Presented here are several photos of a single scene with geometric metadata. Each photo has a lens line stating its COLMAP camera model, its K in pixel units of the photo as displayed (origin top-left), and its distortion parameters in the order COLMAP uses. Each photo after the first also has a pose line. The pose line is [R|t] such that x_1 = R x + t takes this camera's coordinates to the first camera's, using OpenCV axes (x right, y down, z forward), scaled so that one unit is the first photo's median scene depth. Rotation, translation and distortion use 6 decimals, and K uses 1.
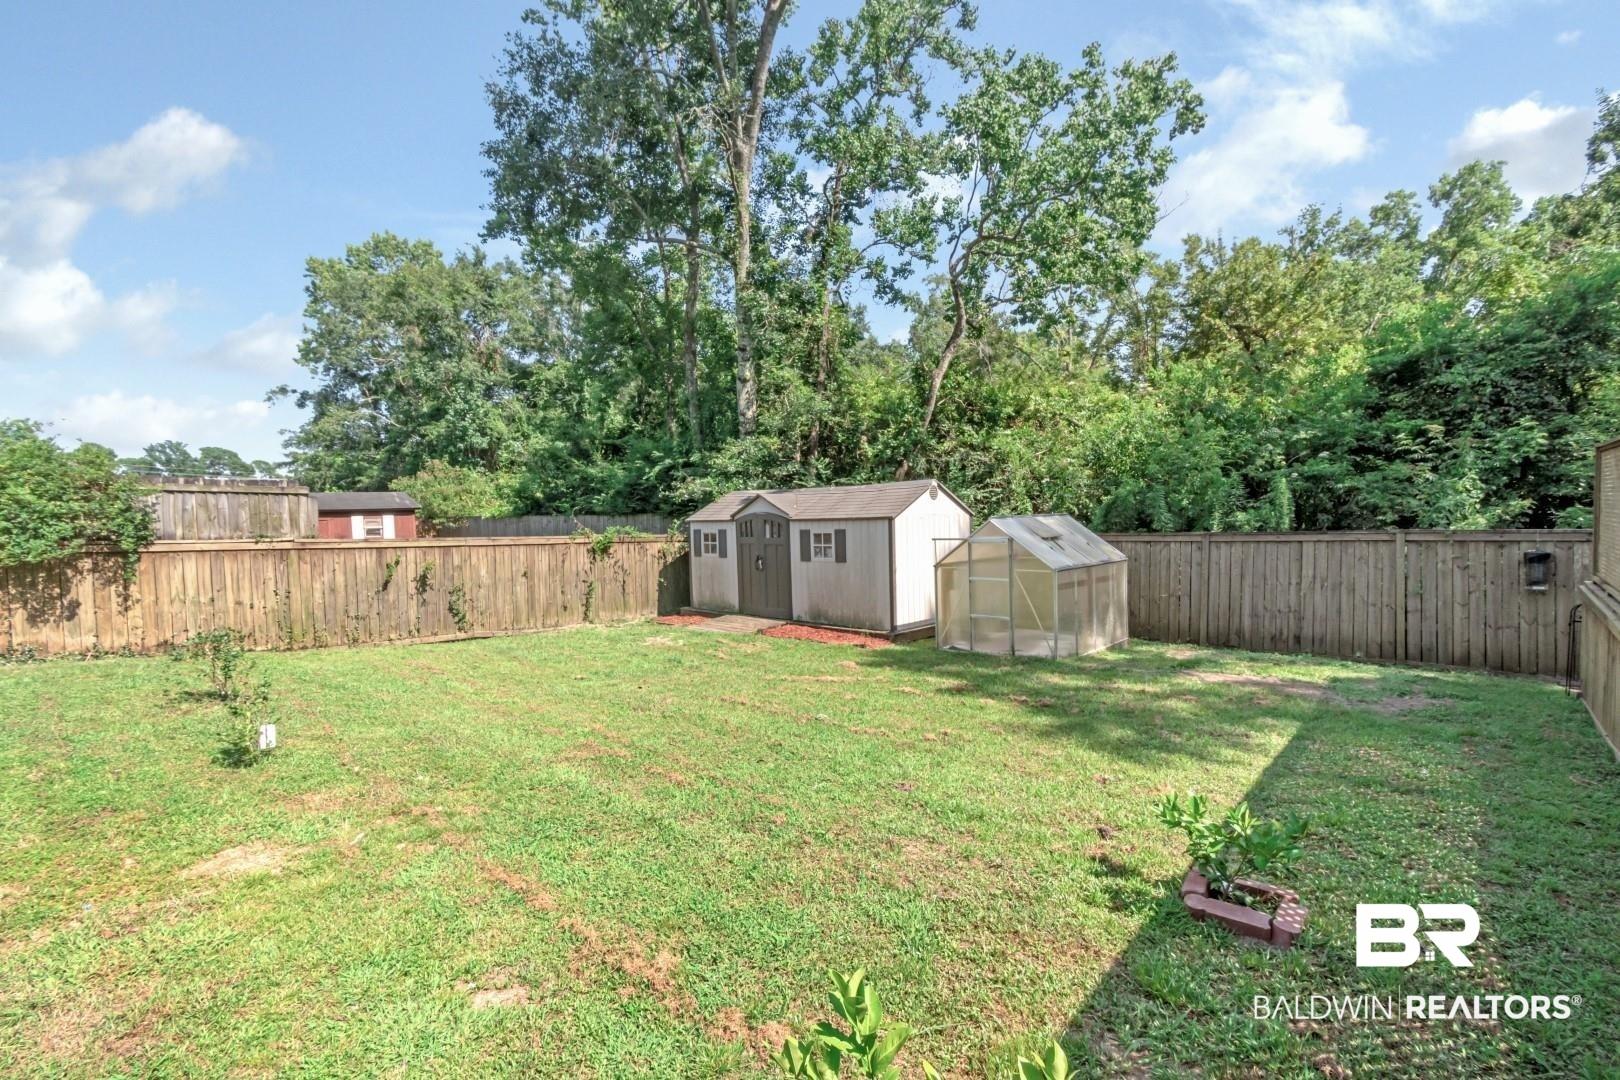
lens RADIAL K [[692.9, 0, 802.3], [0, 692.9, 541.0], [0, 0, 1]] dist [-0.014318, -0.000286]
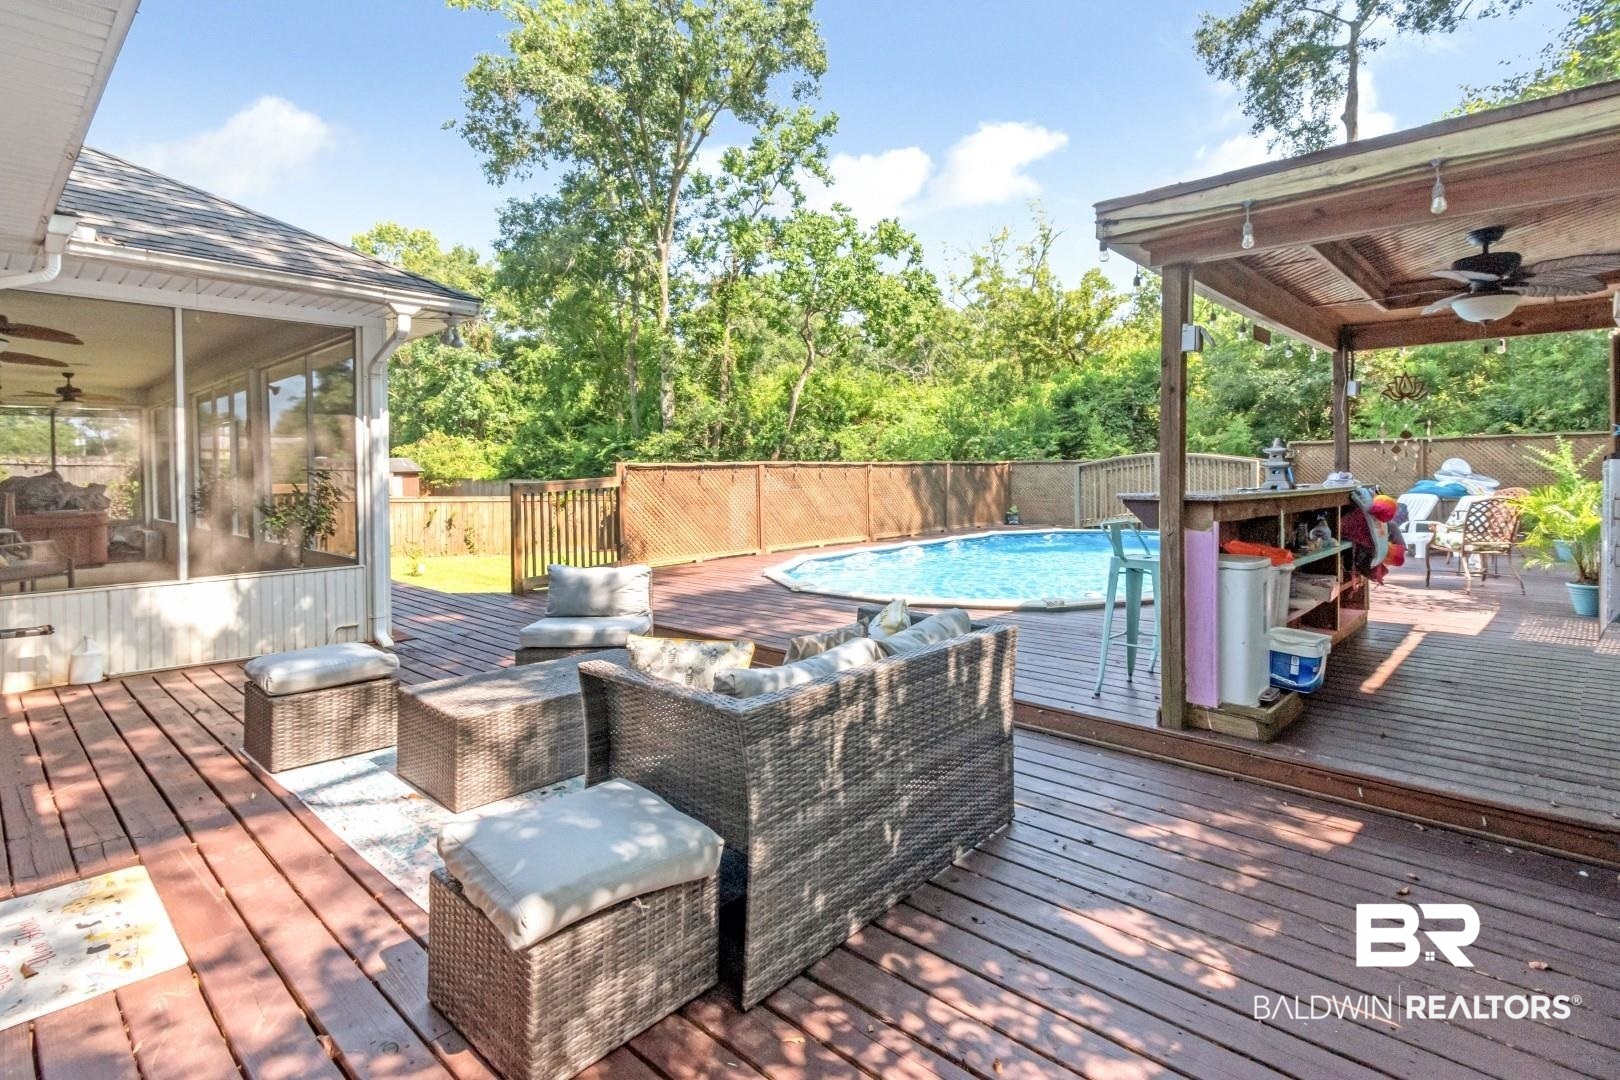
lens RADIAL K [[807.4, 0, 847.2], [0, 807.4, 467.7], [0, 0, 1]] dist [0.002689, 0.001066]
pose [[0.999620, 0.014904, 0.023187, 0.250660], [-0.013860, 0.998910, -0.044562, -0.000433], [-0.023826, 0.044224, 0.998738, -0.676423]]
